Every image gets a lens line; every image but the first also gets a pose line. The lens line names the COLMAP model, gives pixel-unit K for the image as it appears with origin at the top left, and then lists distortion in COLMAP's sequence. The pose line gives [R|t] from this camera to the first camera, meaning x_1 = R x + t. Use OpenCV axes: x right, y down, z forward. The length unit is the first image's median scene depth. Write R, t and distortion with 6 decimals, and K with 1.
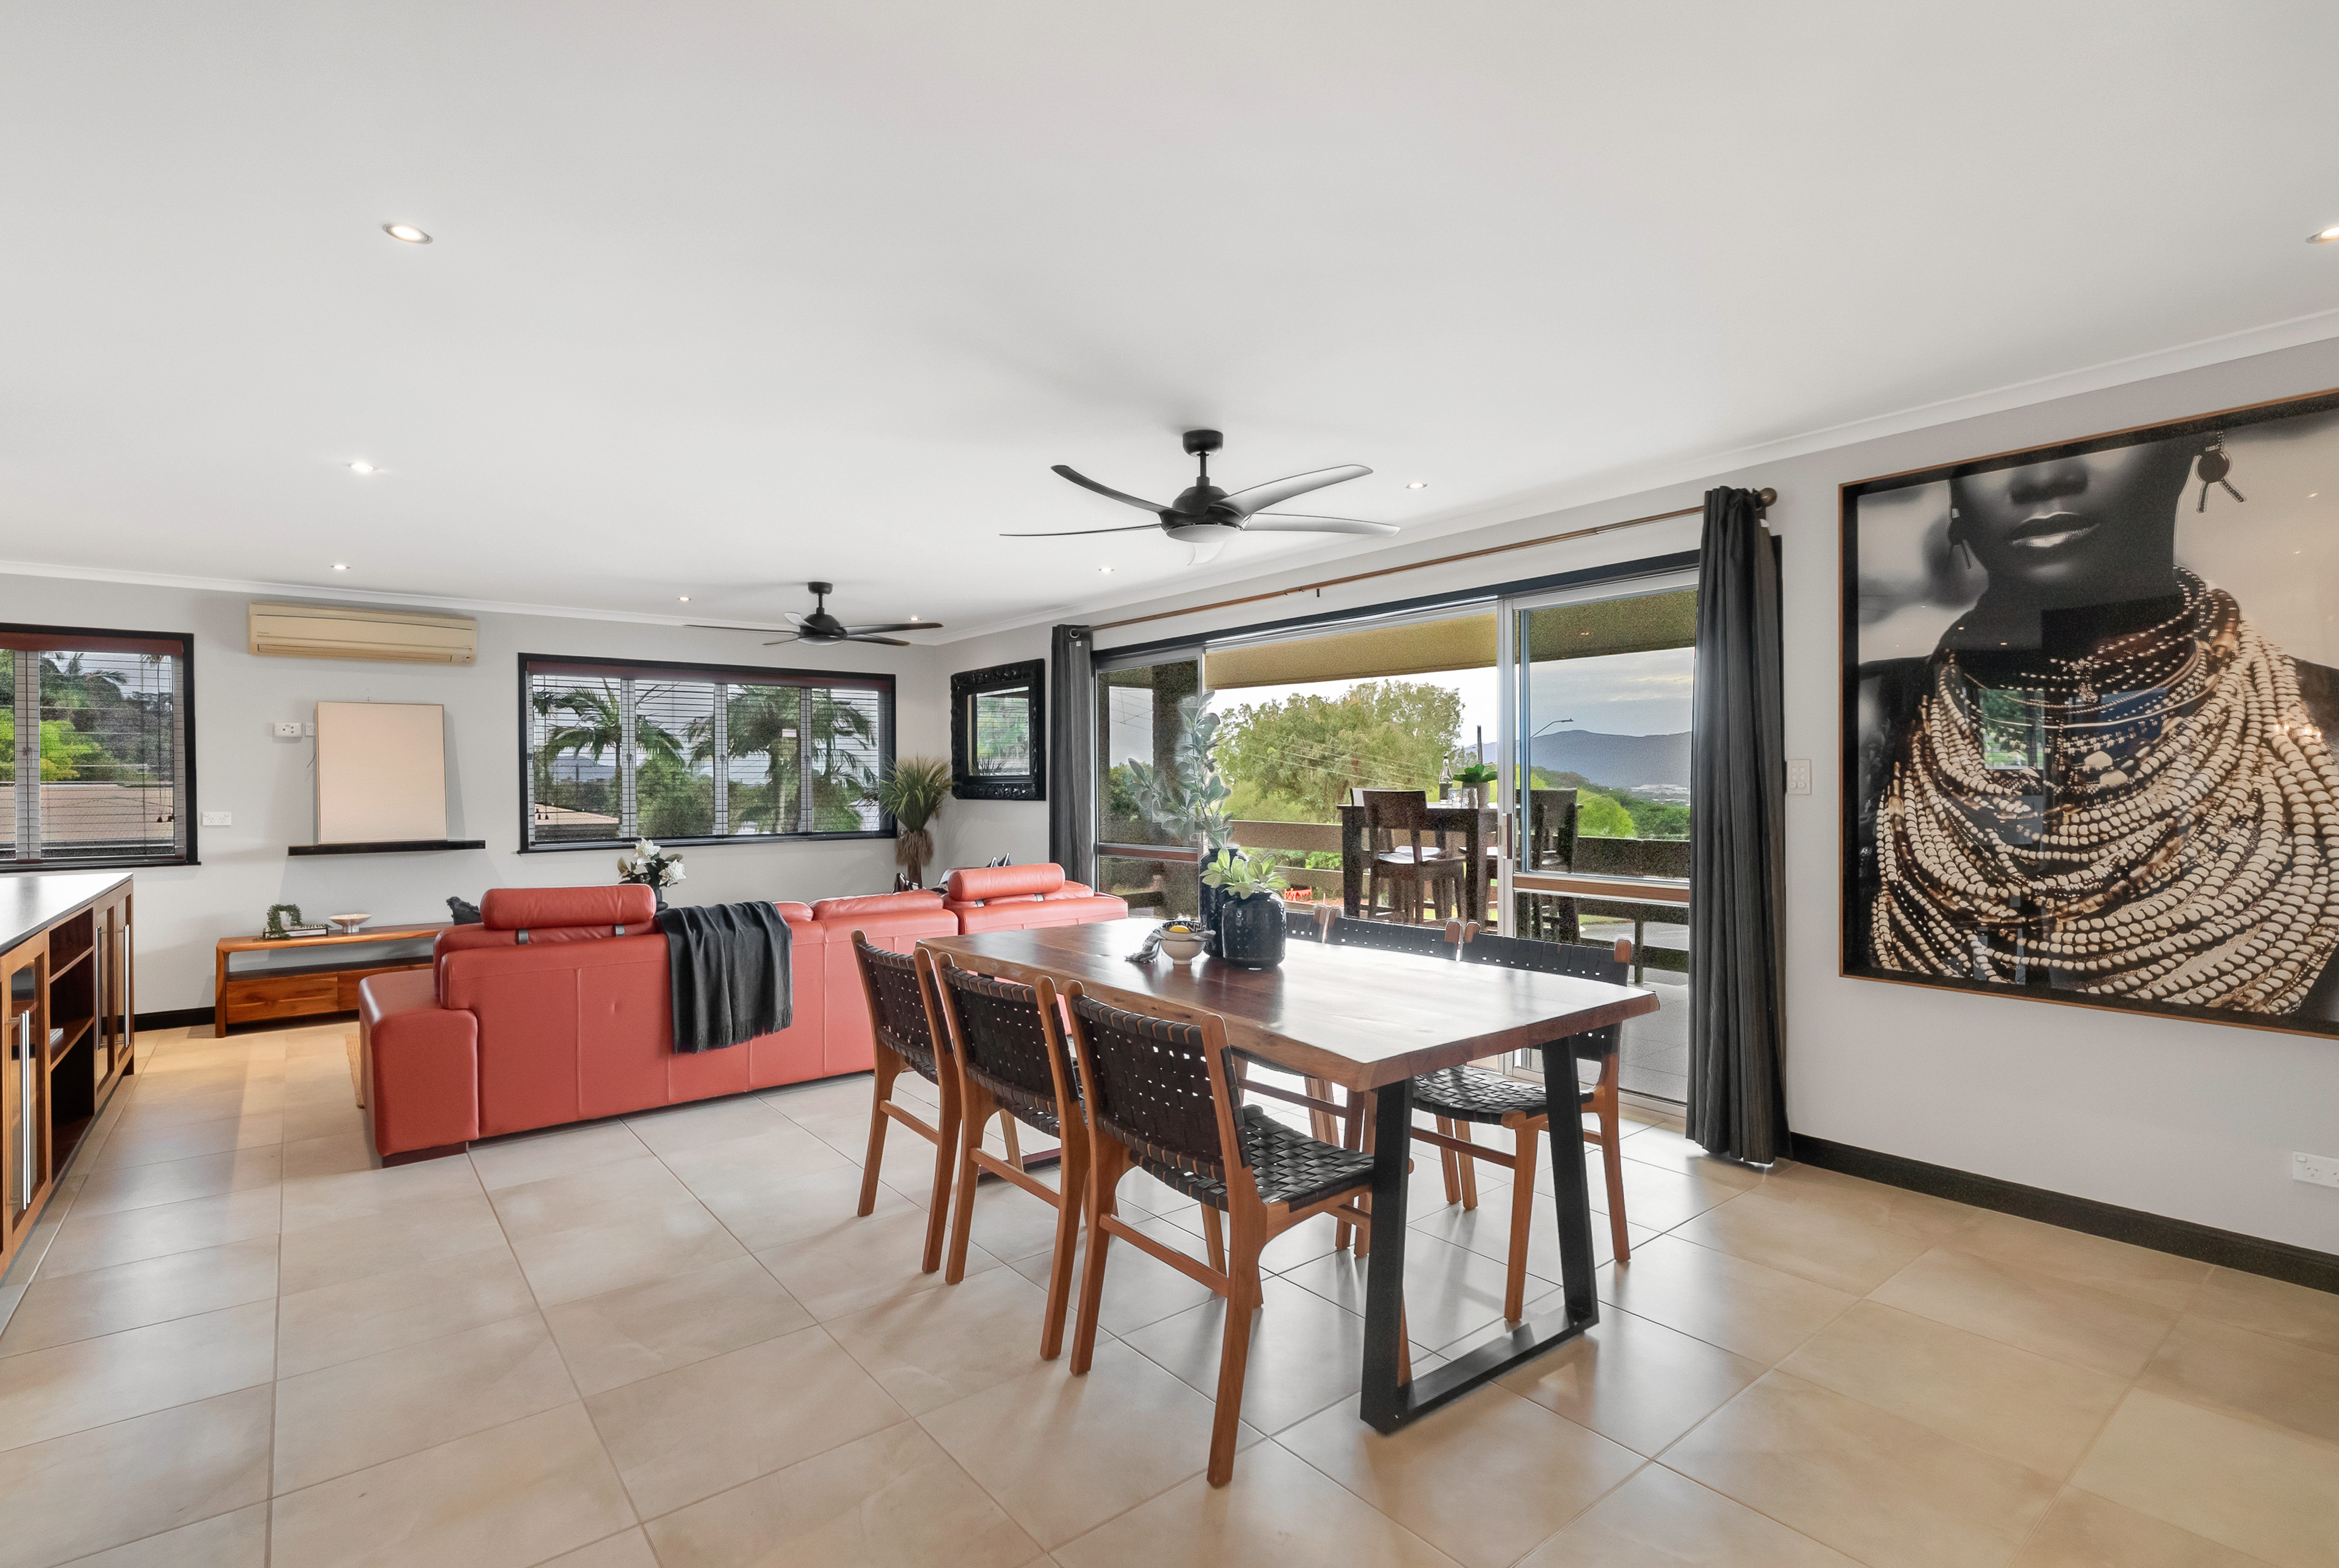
lens RADIAL K [[1085.2, 0, 1169.5], [0, 1085.2, 784.0], [0, 0, 1]] dist [-0.000483, -0.000056]
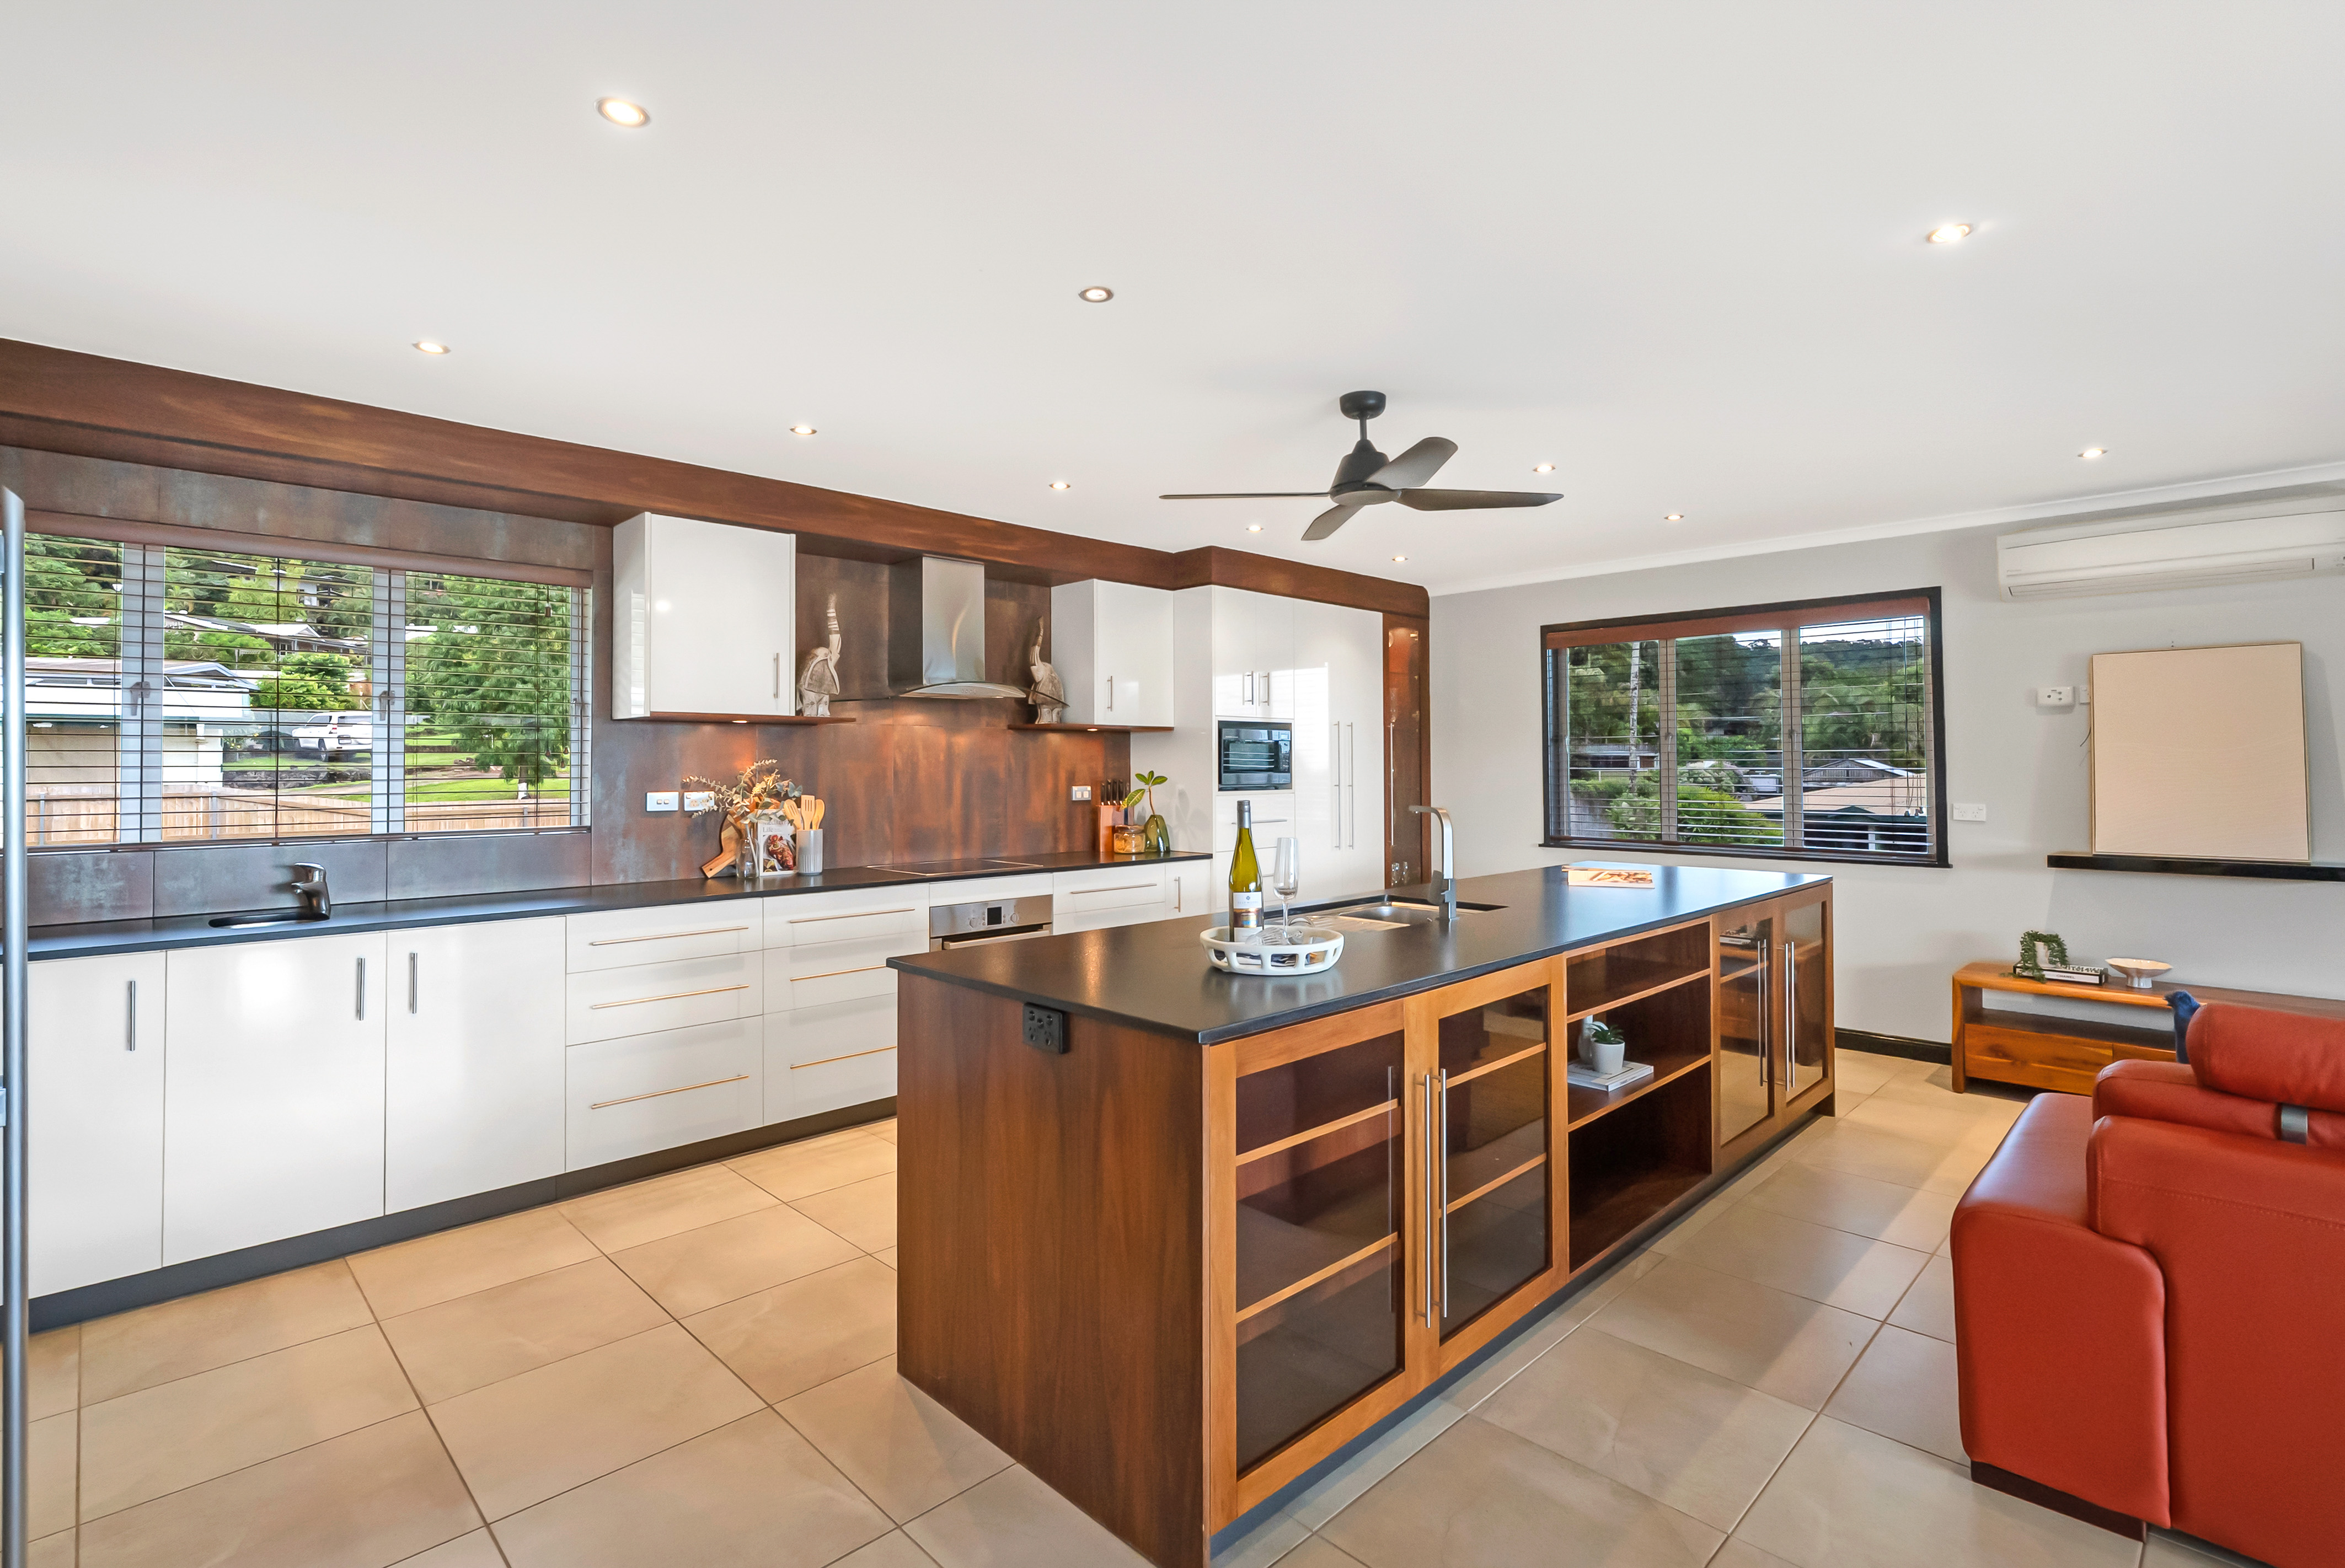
lens RADIAL K [[1116.2, 0, 1171.5], [0, 1116.2, 748.8], [0, 0, 1]] dist [-0.004286, 0.000009]
pose [[0.115836, -0.012758, -0.993186, -0.136005], [-0.004402, 0.999901, -0.013358, -0.001262], [0.993259, 0.005919, 0.115768, 0.334932]]
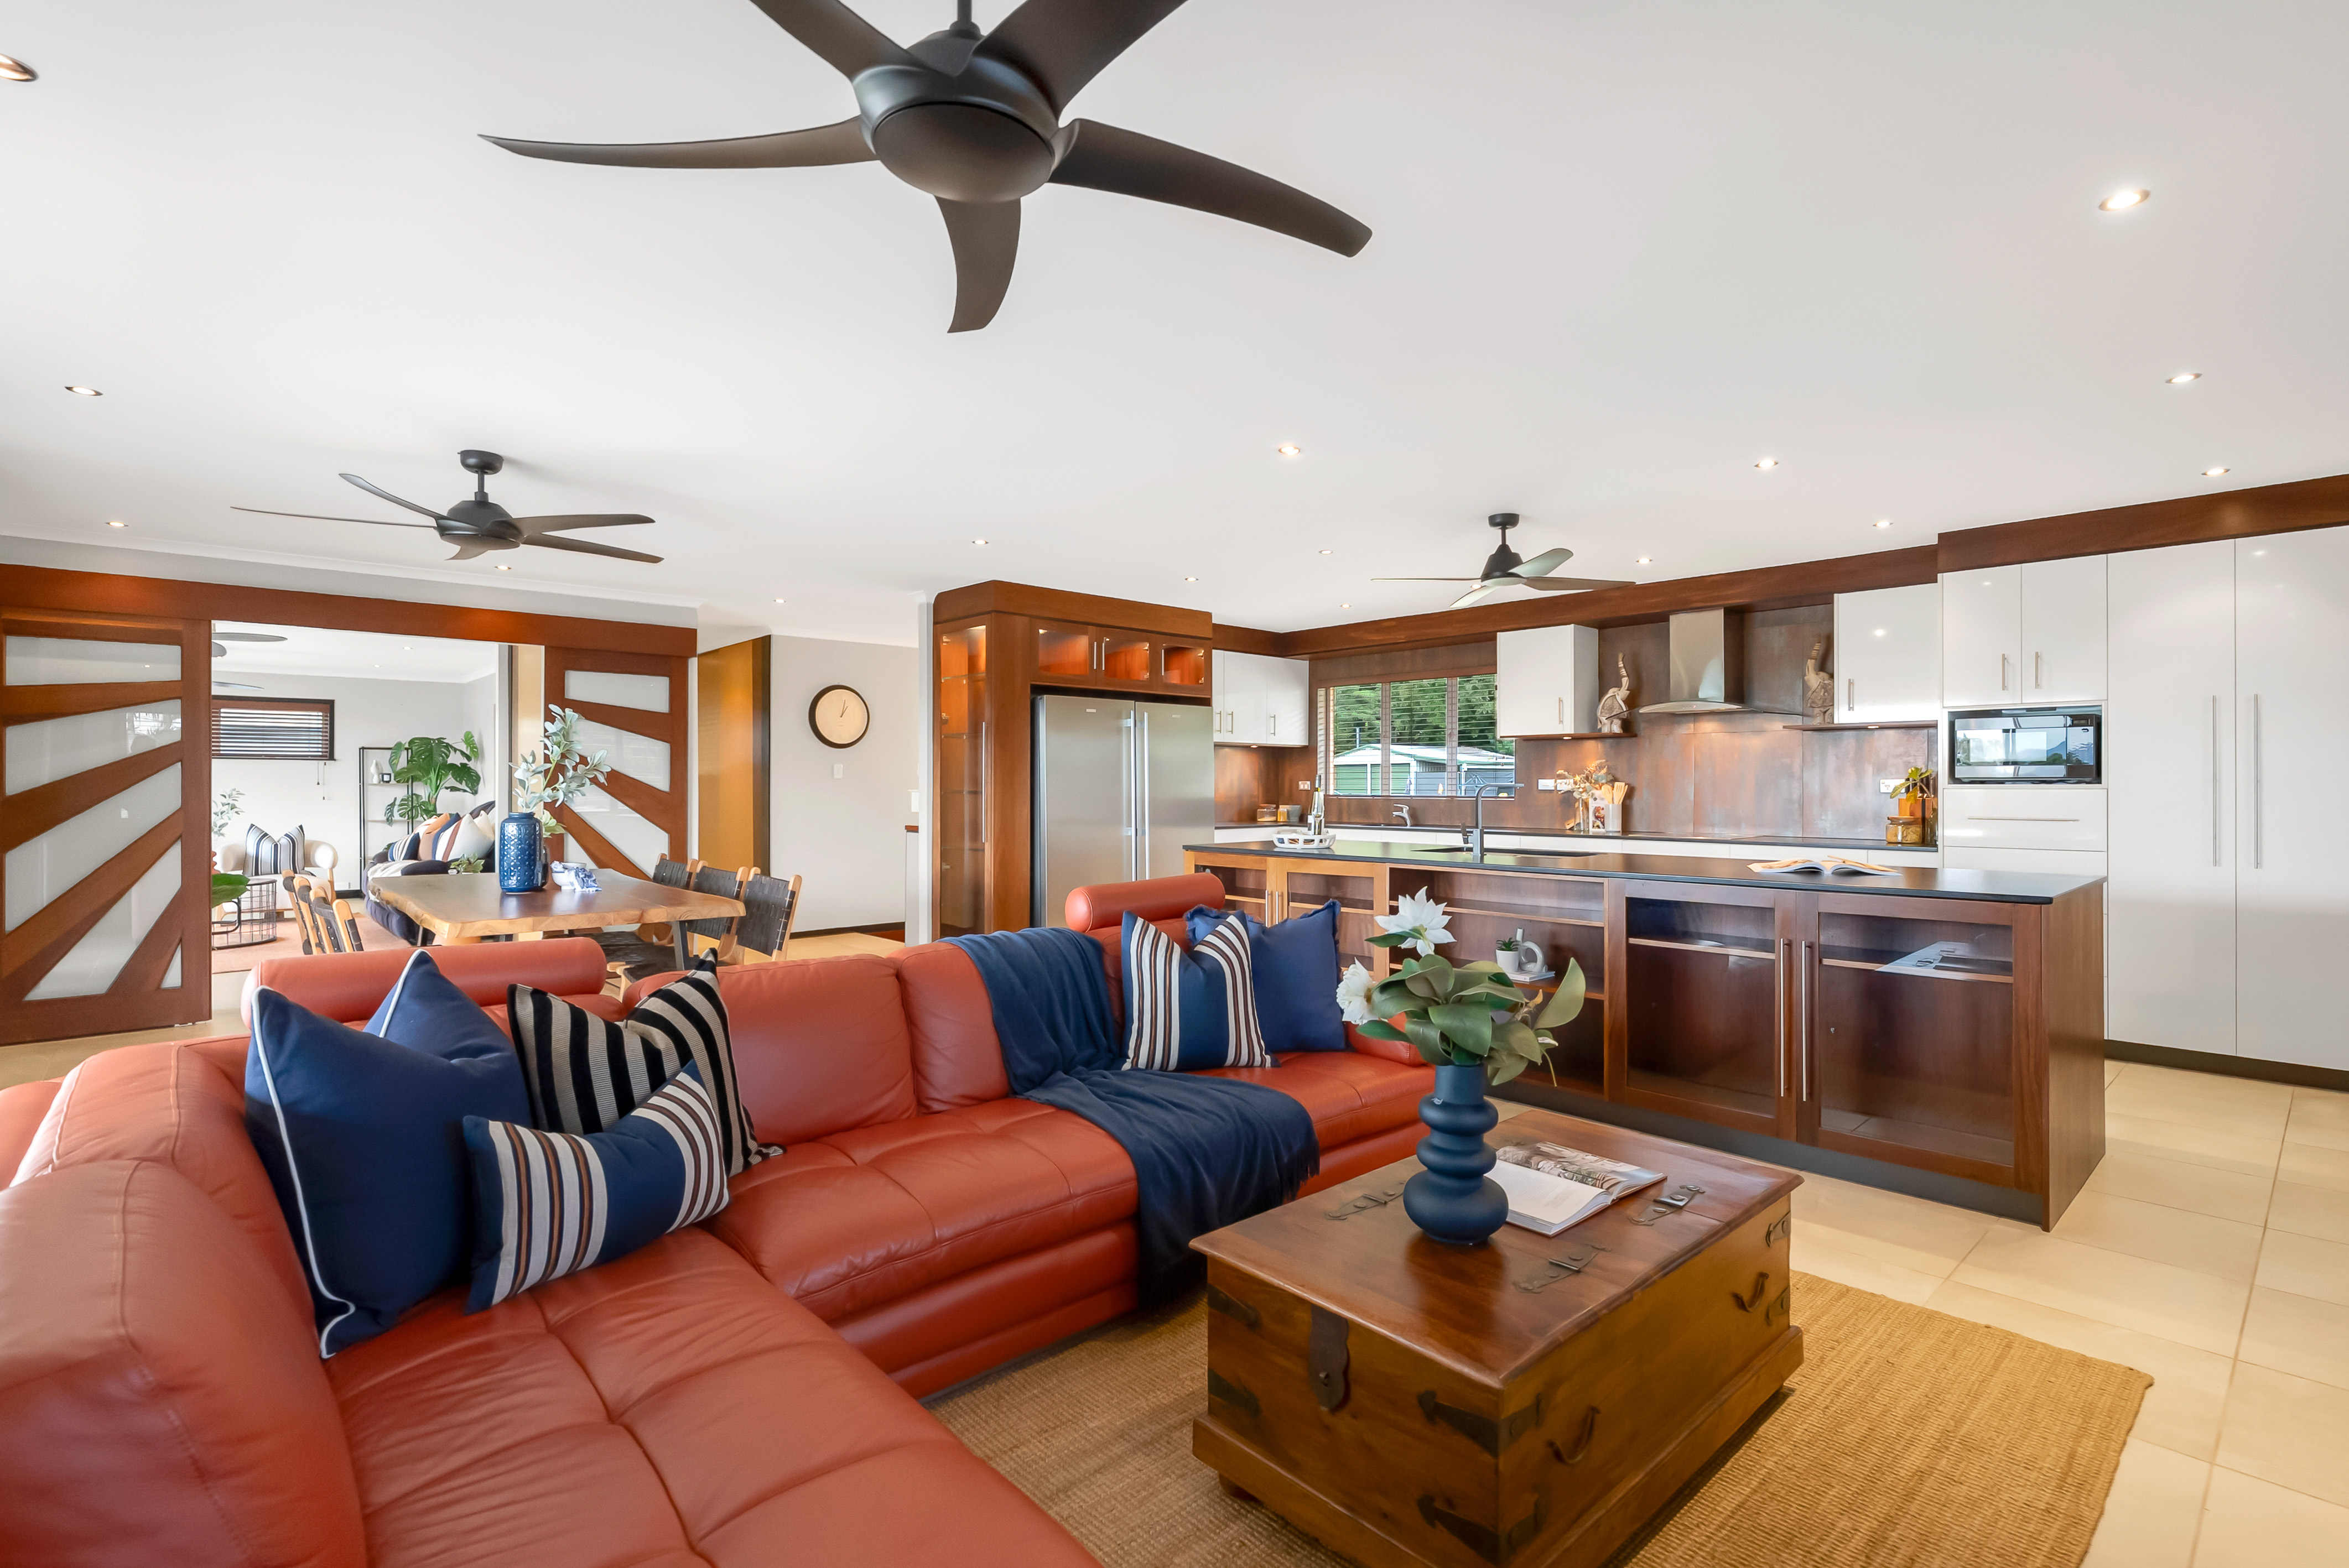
lens RADIAL K [[1082.2, 0, 1174.5], [0, 1082.2, 784.0], [0, 0, 1]] dist [-0.016171, 0.000845]
pose [[-0.997182, 0.003306, -0.074953, -0.375809], [0.002736, 0.999967, 0.007710, 0.013898], [0.074976, 0.007484, -0.997157, 1.349416]]
